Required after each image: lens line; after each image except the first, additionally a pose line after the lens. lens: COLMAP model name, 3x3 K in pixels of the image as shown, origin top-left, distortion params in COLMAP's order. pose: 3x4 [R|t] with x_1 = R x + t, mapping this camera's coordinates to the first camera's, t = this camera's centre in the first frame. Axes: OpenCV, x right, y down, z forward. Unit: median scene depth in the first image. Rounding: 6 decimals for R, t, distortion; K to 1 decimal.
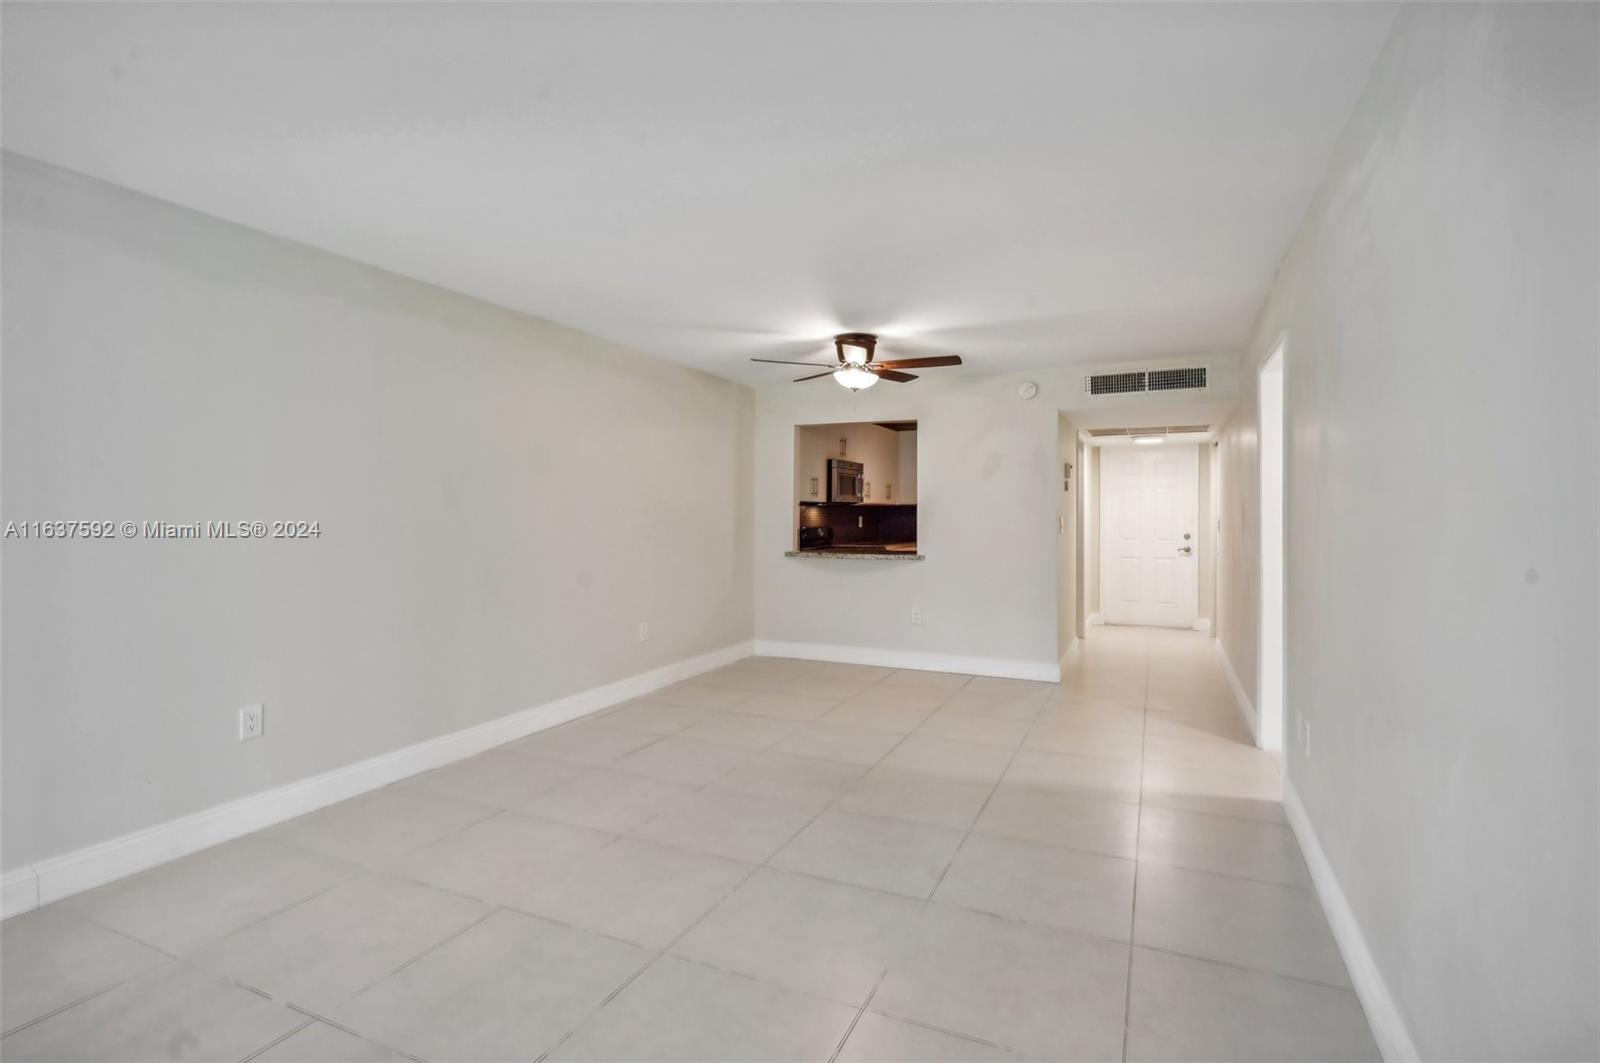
lens RADIAL K [[753.9, 0, 796.7], [0, 753.9, 529.4], [0, 0, 1]] dist [0.010845, -0.000214]
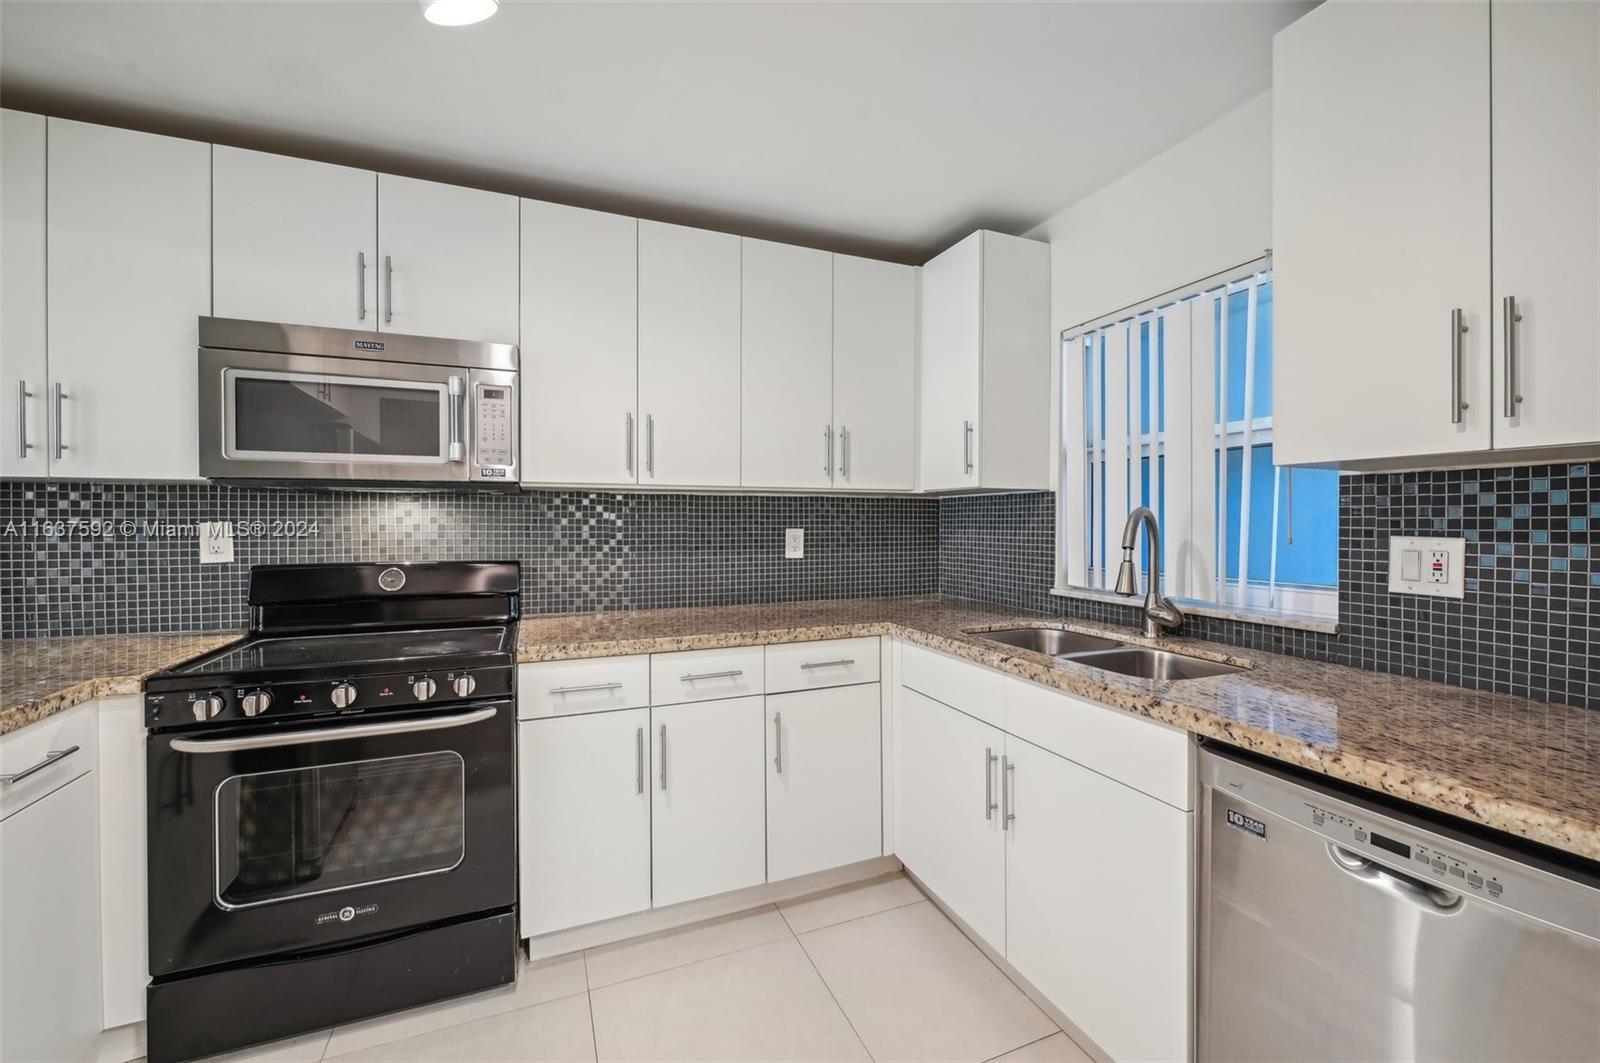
lens RADIAL K [[645.8, 0, 807.8], [0, 645.8, 525.3], [0, 0, 1]] dist [-0.006409, -0.000636]
pose [[0.732173, 0.002486, -0.681114, 0.499139], [-0.008052, 0.999955, -0.005006, -0.028205], [0.681071, 0.009149, 0.732160, 1.315035]]
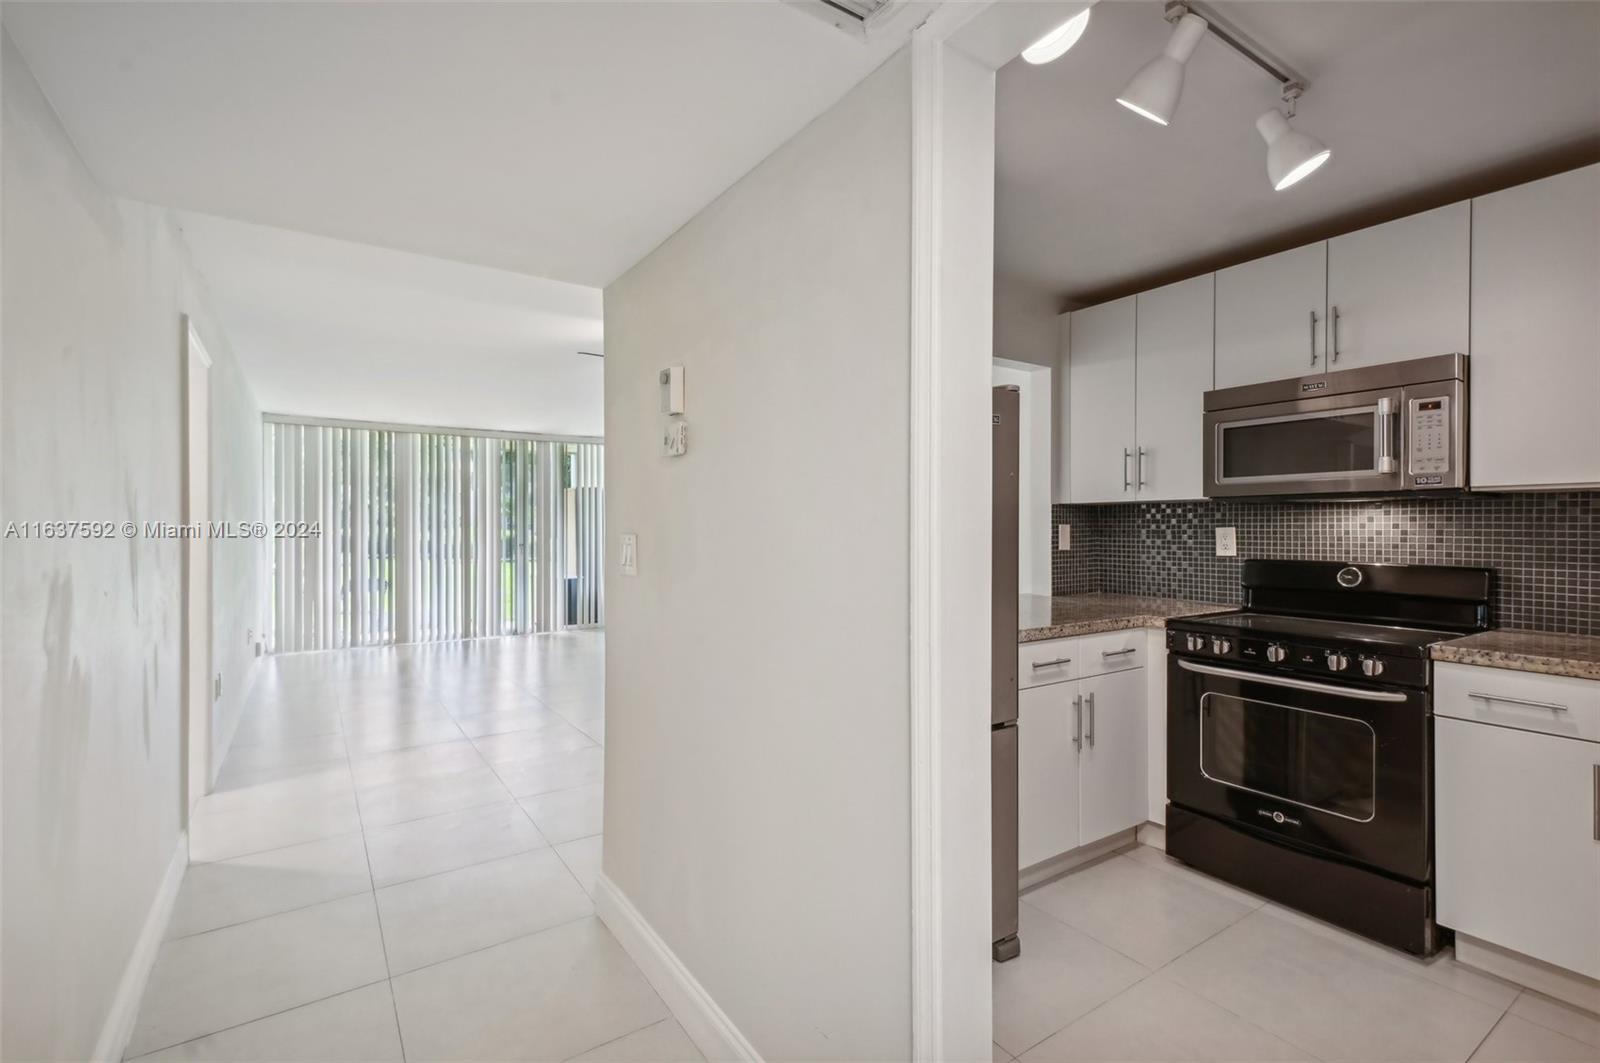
lens RADIAL K [[734.5, 0, 797.2], [0, 734.5, 529.7], [0, 0, 1]] dist [0.034697, -0.010934]
pose [[-0.526009, 0.000838, -0.850478, 0.694115], [-0.014221, 0.999851, 0.009781, -0.027994], [0.850360, 0.017239, -0.525919, 1.374685]]
